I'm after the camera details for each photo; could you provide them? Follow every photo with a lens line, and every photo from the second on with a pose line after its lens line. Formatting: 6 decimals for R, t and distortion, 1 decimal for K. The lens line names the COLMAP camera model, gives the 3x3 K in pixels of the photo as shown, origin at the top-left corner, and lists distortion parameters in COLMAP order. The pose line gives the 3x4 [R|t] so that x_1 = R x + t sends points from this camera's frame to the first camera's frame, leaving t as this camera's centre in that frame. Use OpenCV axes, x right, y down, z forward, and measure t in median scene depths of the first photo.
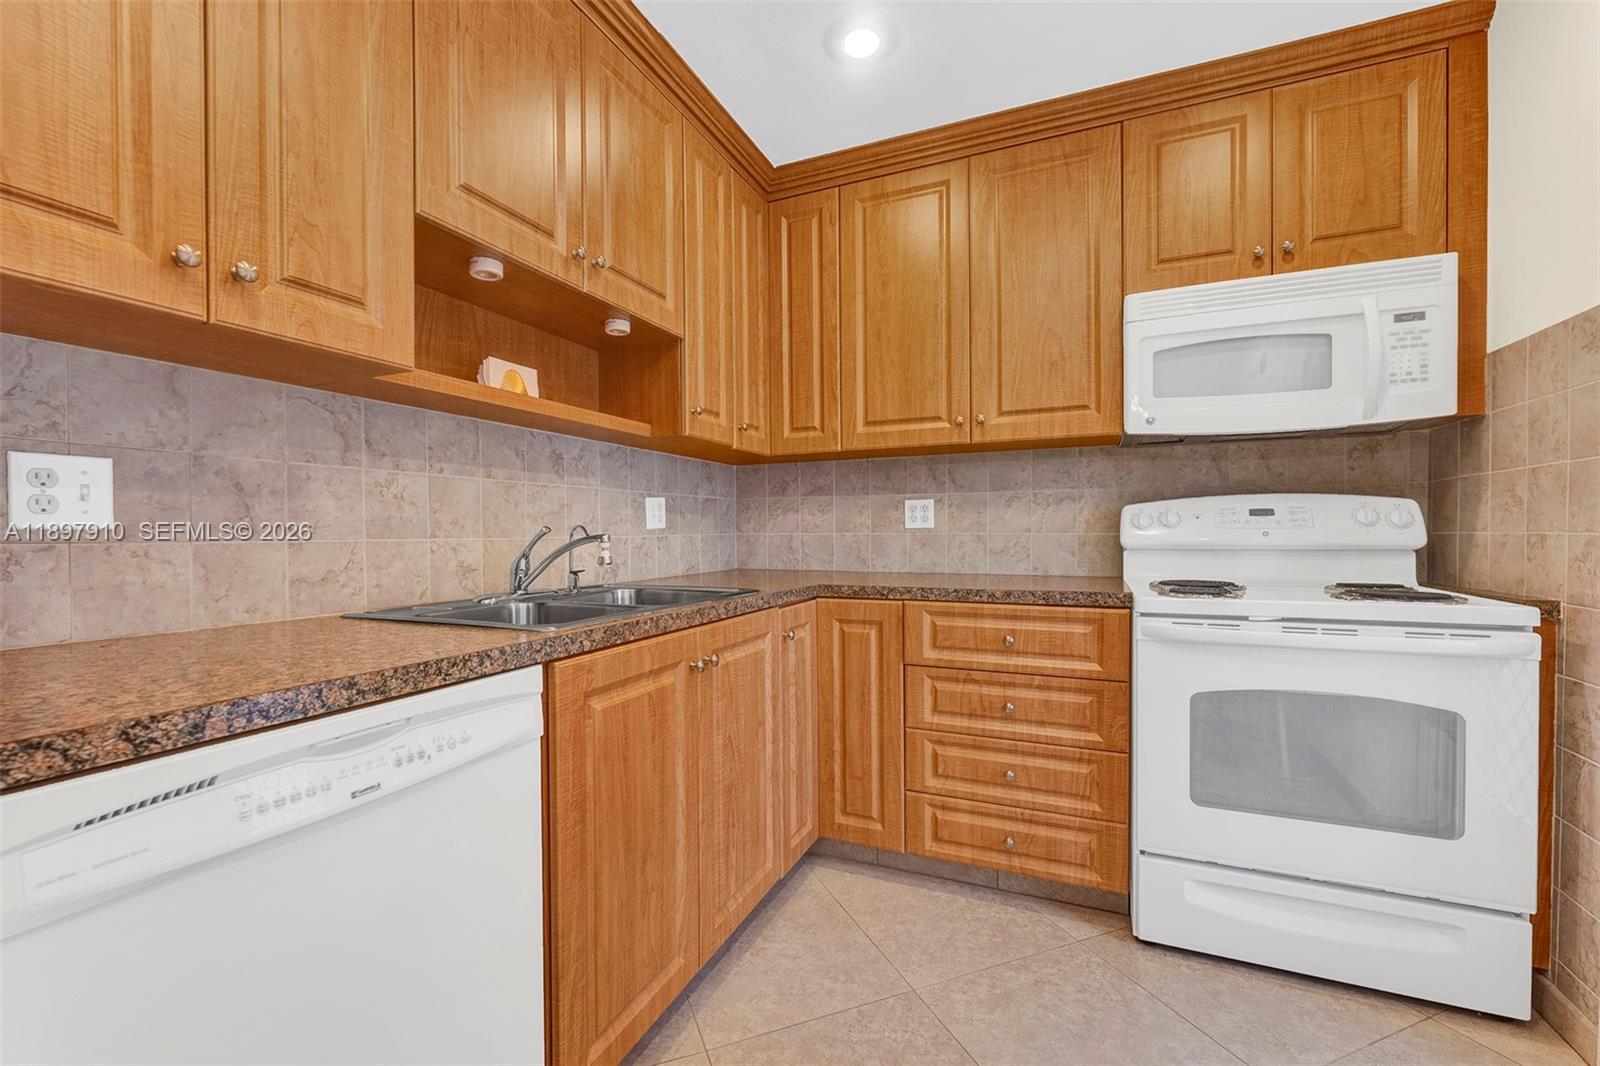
lens RADIAL K [[648.9, 0, 798.4], [0, 648.9, 545.4], [0, 0, 1]] dist [-0.004921, -0.000264]
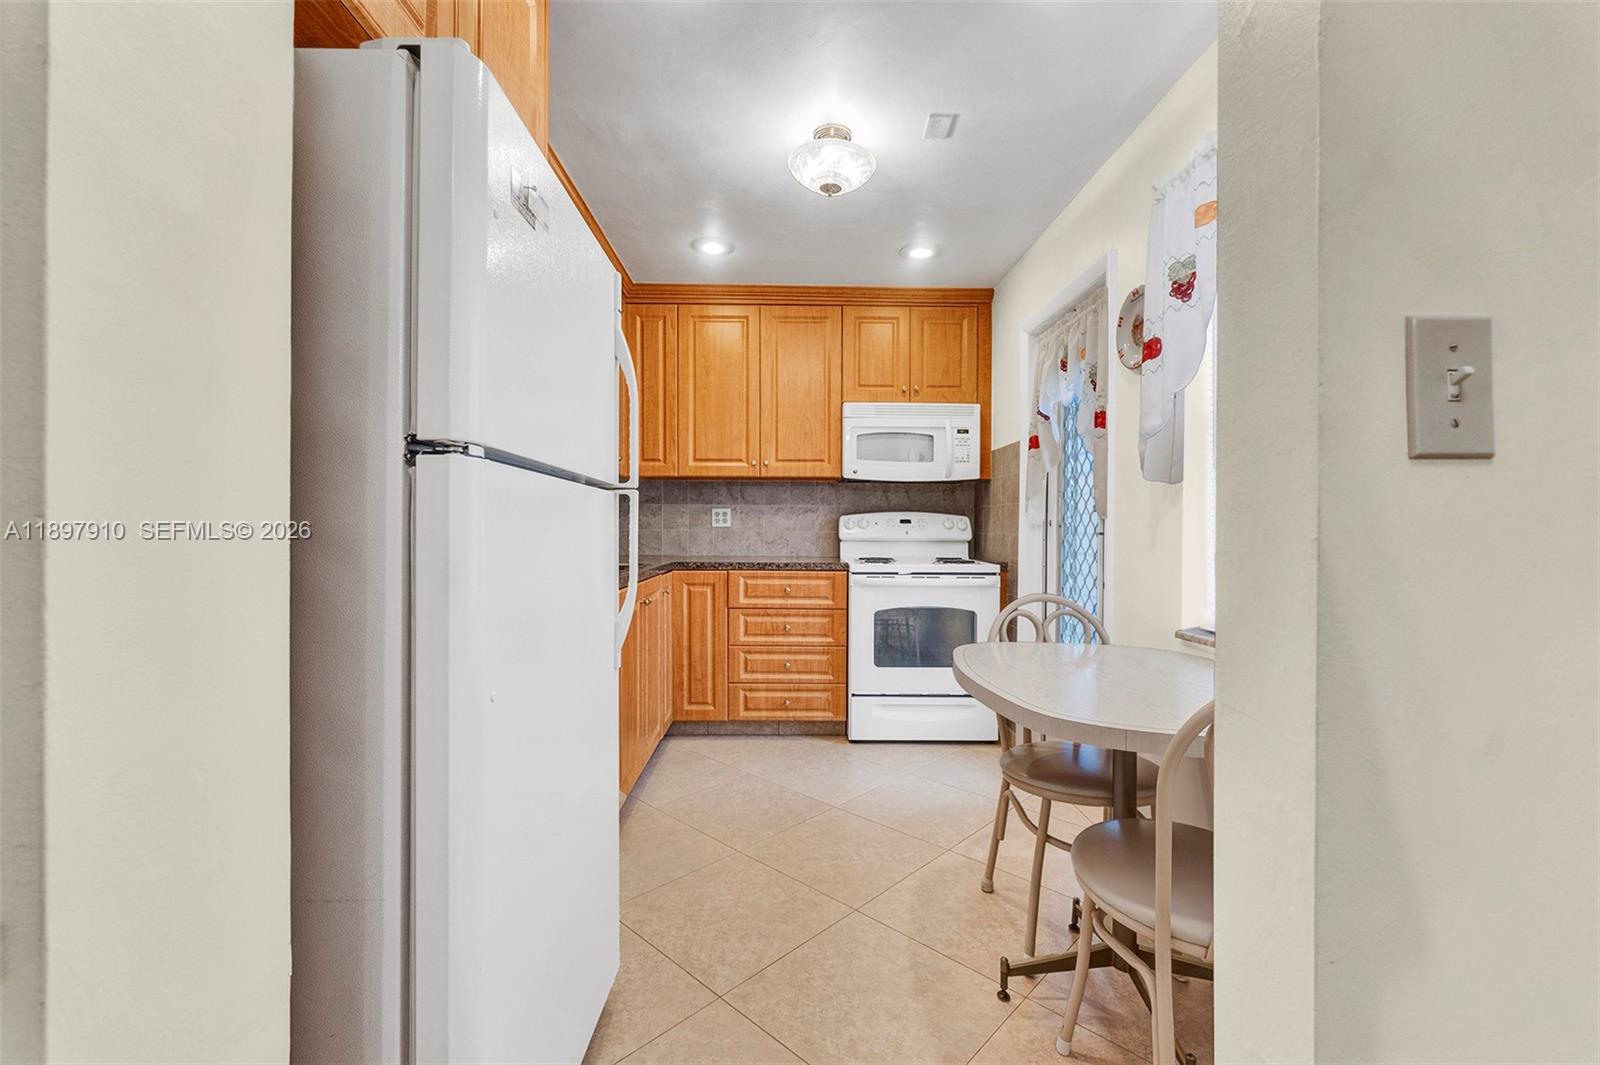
lens RADIAL K [[644.3, 0, 797.6], [0, 644.3, 529.0], [0, 0, 1]] dist [0.016519, -0.000068]
pose [[0.905647, 0.011499, 0.423877, -0.398192], [-0.003827, 0.999813, -0.018946, 0.008911], [-0.424016, 0.015536, 0.905522, -0.617789]]
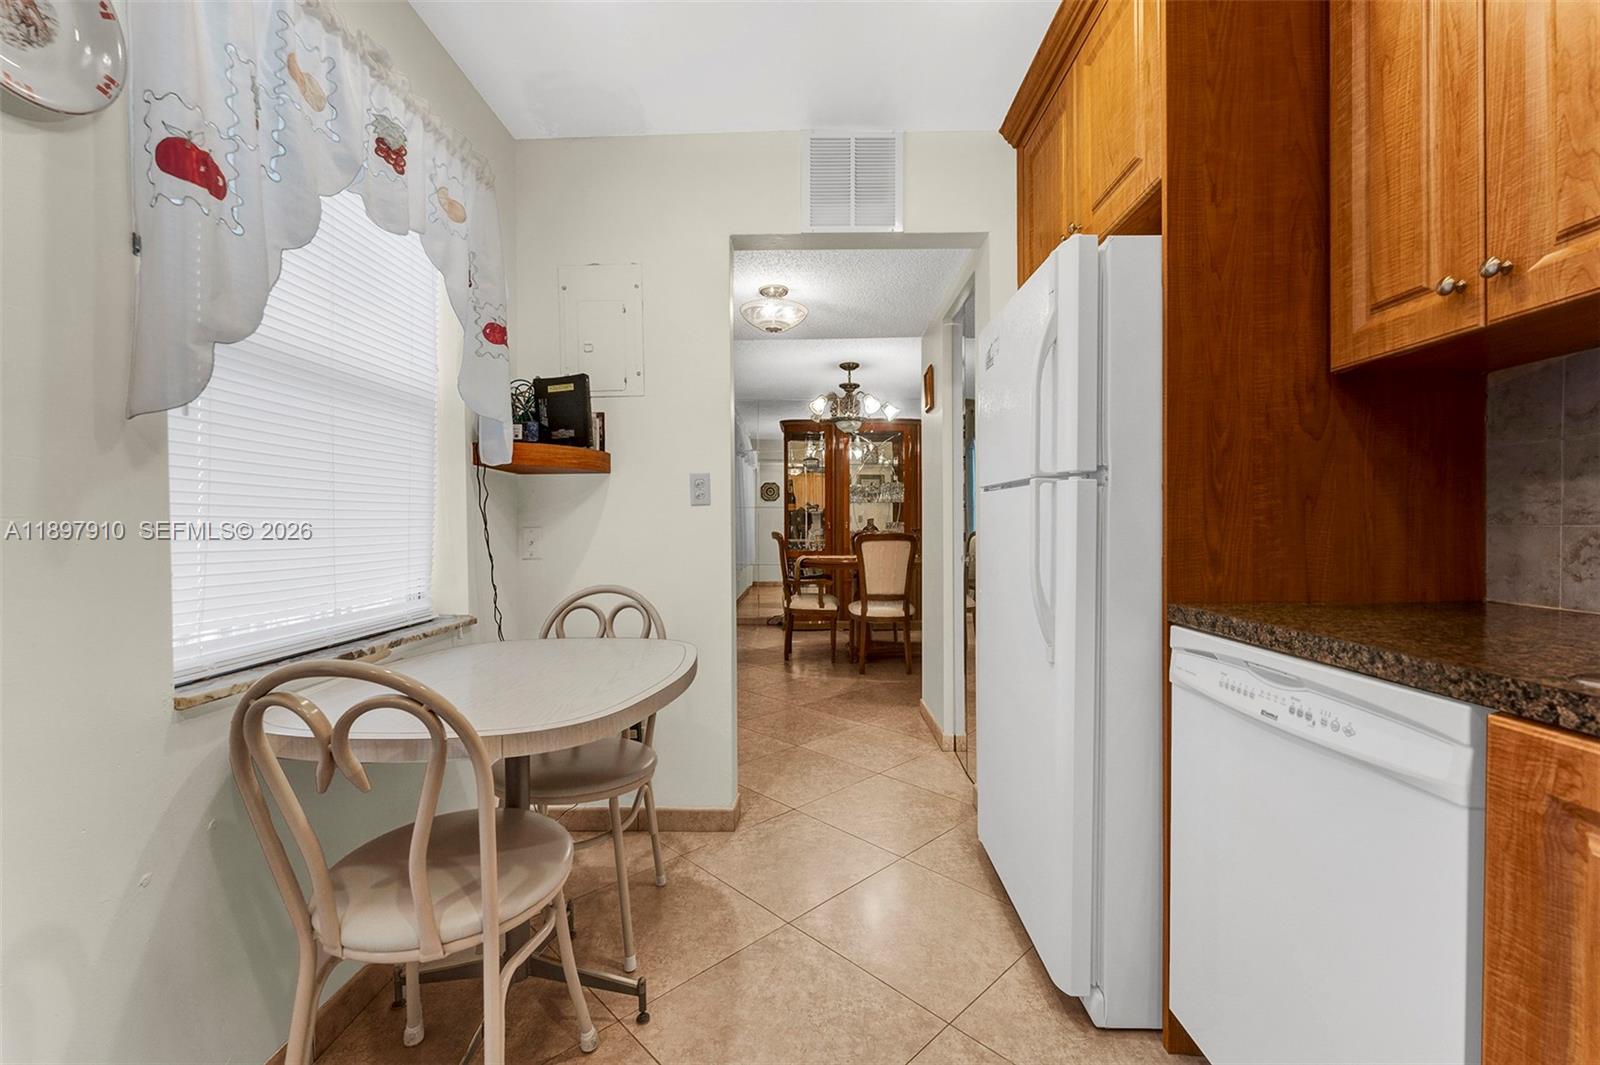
lens RADIAL K [[644.3, 0, 798.1], [0, 644.3, 528.3], [0, 0, 1]] dist [0.016519, -0.000068]
pose [[-0.923487, 0.010811, -0.383478, 0.281421], [0.002419, 0.999747, 0.022358, -0.011635], [0.383623, 0.019719, -0.923279, 0.729373]]
